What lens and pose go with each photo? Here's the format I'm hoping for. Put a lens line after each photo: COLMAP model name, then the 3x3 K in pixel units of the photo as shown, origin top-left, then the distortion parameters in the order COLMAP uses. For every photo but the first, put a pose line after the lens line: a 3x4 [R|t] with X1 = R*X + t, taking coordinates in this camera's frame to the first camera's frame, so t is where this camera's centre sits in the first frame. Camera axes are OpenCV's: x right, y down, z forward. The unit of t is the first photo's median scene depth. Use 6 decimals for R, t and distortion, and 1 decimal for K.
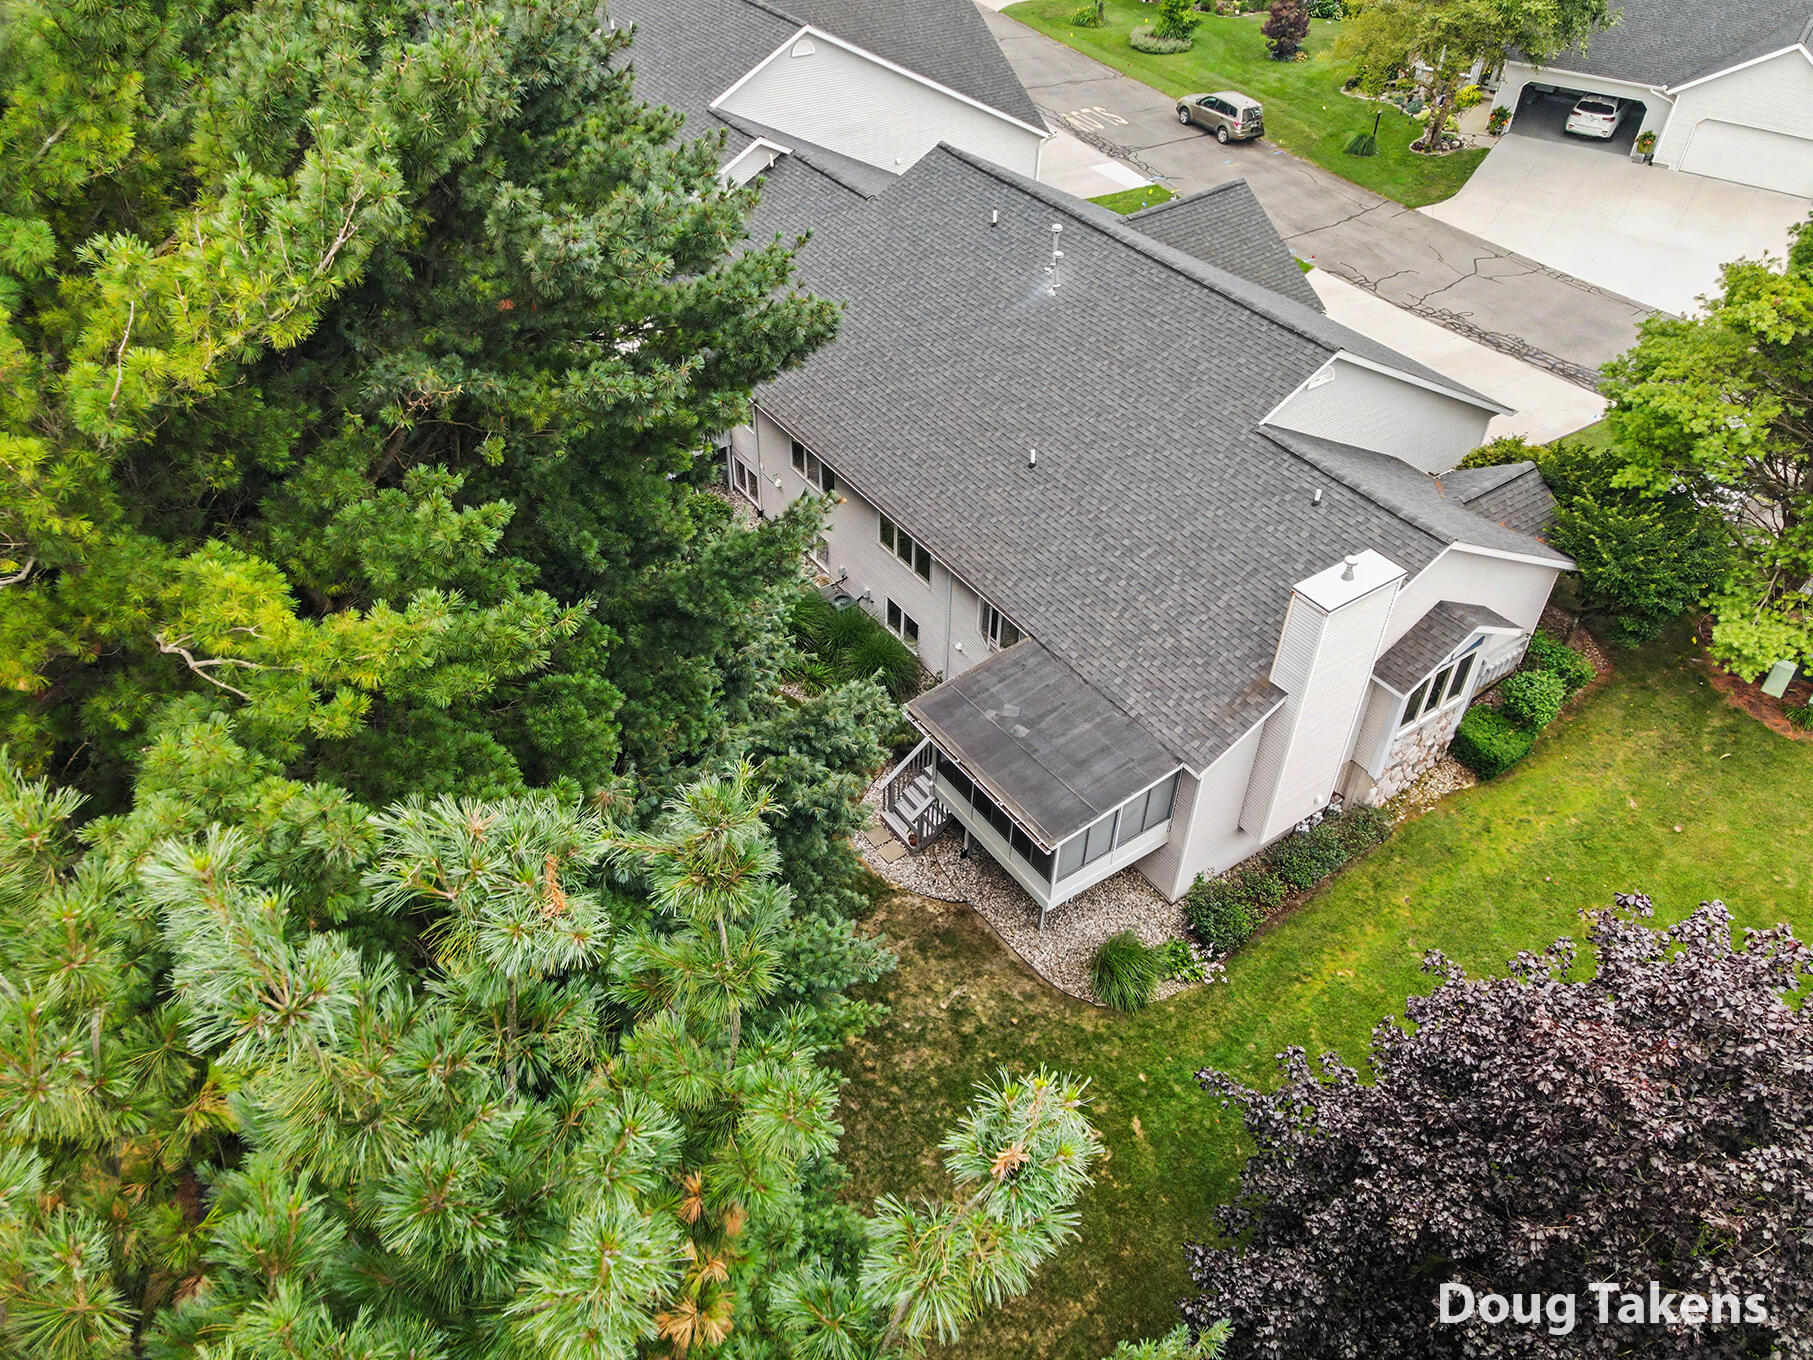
lens RADIAL K [[1352.5, 0, 906.5], [0, 1352.5, 680.0], [0, 0, 1]] dist [0.004109, 0.006546]
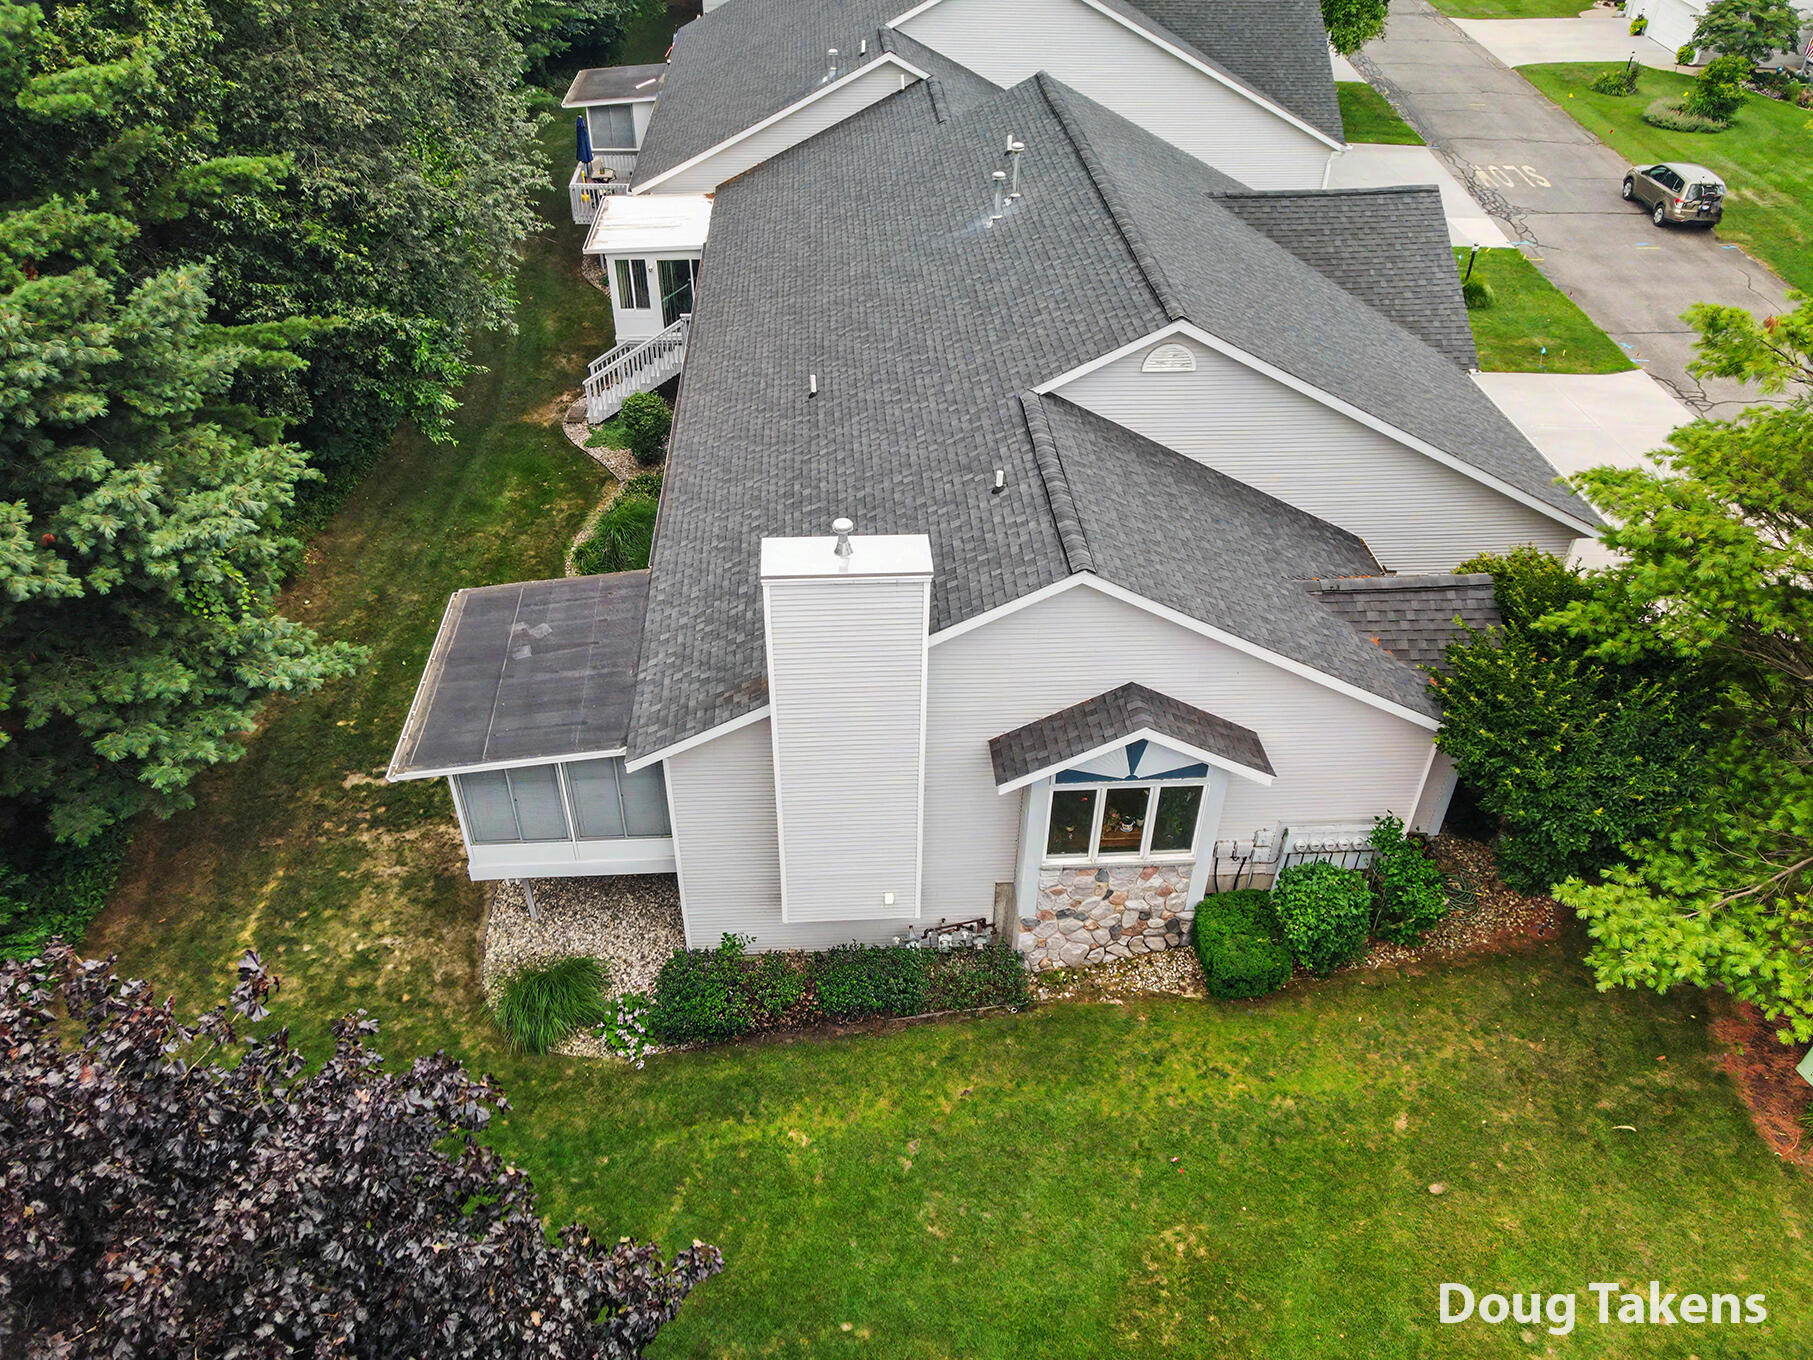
lens RADIAL K [[1352.5, 0, 906.5], [0, 1352.5, 680.0], [0, 0, 1]] dist [0.004109, 0.006546]
pose [[0.850527, 0.307026, -0.427012, 0.283656], [-0.338515, 0.940958, 0.002301, -0.011453], [0.402507, 0.142593, 0.904243, 0.173054]]
